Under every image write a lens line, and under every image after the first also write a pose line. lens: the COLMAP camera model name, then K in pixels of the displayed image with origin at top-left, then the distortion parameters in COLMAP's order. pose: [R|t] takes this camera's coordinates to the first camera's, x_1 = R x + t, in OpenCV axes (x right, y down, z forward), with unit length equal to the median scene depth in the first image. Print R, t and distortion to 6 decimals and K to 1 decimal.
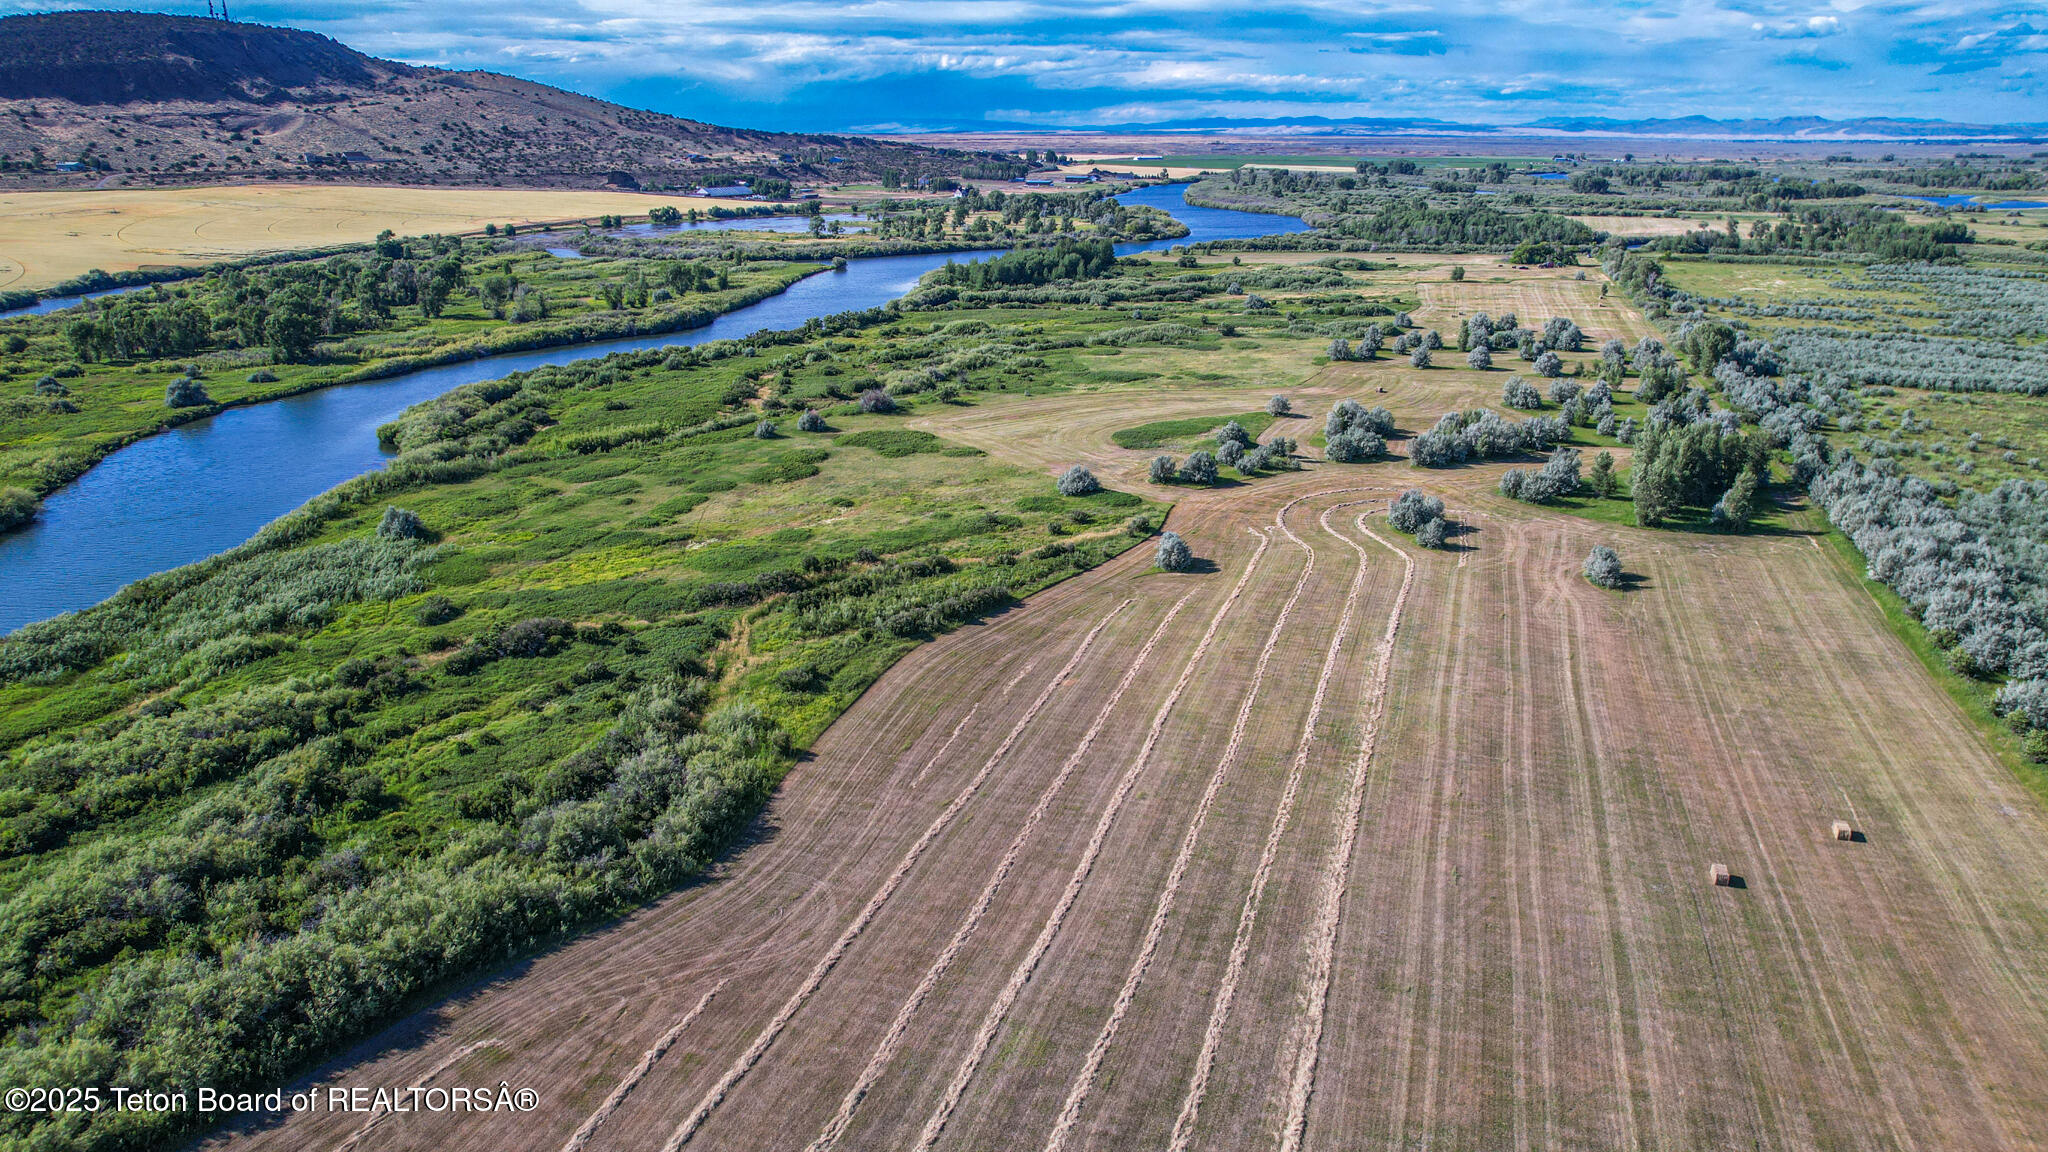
lens RADIAL K [[1310.8, 0, 1024.0], [0, 1310.8, 576.0], [0, 0, 1]] dist [-0.079392, 0.073481]
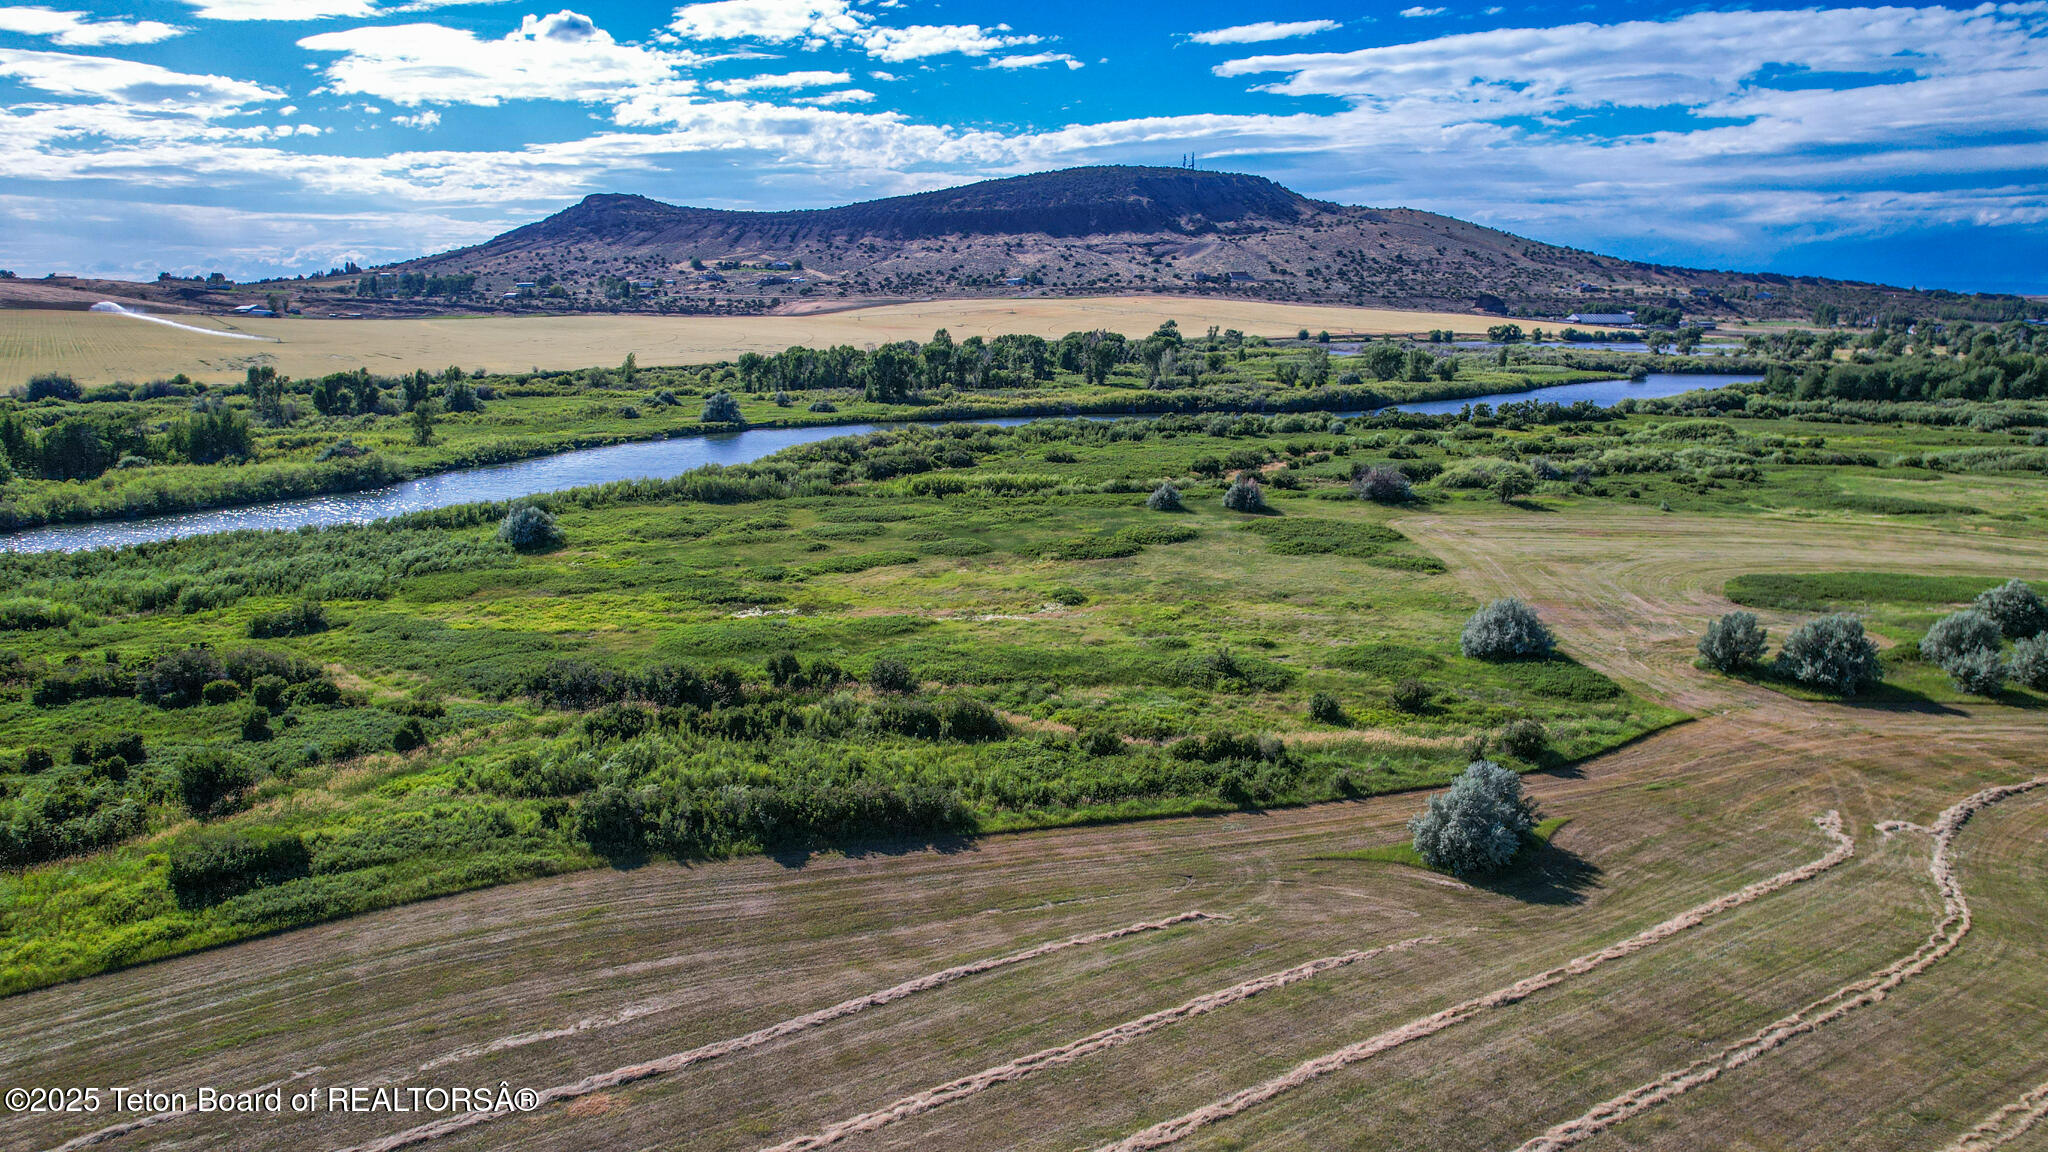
lens RADIAL K [[1310.8, 0, 1024.0], [0, 1310.8, 576.0], [0, 0, 1]] dist [-0.079392, 0.073481]
pose [[0.770022, 0.136573, -0.623229, 0.170291], [-0.206862, 0.977495, -0.041378, -0.031705], [0.603552, 0.160784, 0.780944, 0.456167]]
